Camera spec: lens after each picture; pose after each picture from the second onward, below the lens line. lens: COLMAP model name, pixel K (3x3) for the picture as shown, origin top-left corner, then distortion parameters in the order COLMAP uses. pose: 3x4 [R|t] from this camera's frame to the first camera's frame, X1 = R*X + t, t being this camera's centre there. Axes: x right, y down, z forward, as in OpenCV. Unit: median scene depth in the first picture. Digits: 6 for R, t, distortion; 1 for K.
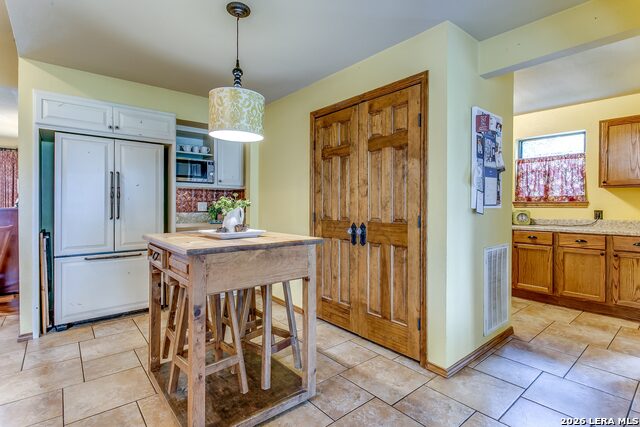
lens RADIAL K [[313.1, 0, 319.7], [0, 313.1, 210.1], [0, 0, 1]] dist [-0.002664, -0.000336]
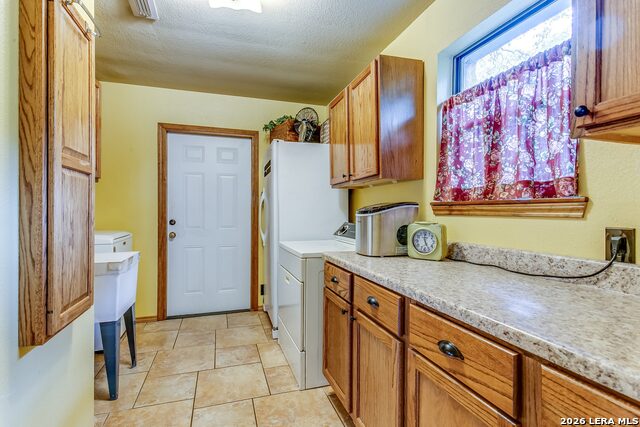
lens RADIAL K [[313.1, 0, 320.1], [0, 313.1, 215.2], [0, 0, 1]] dist [-0.002664, -0.000336]
pose [[0.931664, 0.004357, -0.363294, 0.633663], [-0.007072, 0.999956, -0.006144, -0.005917], [0.363251, 0.008294, 0.931654, 0.552173]]
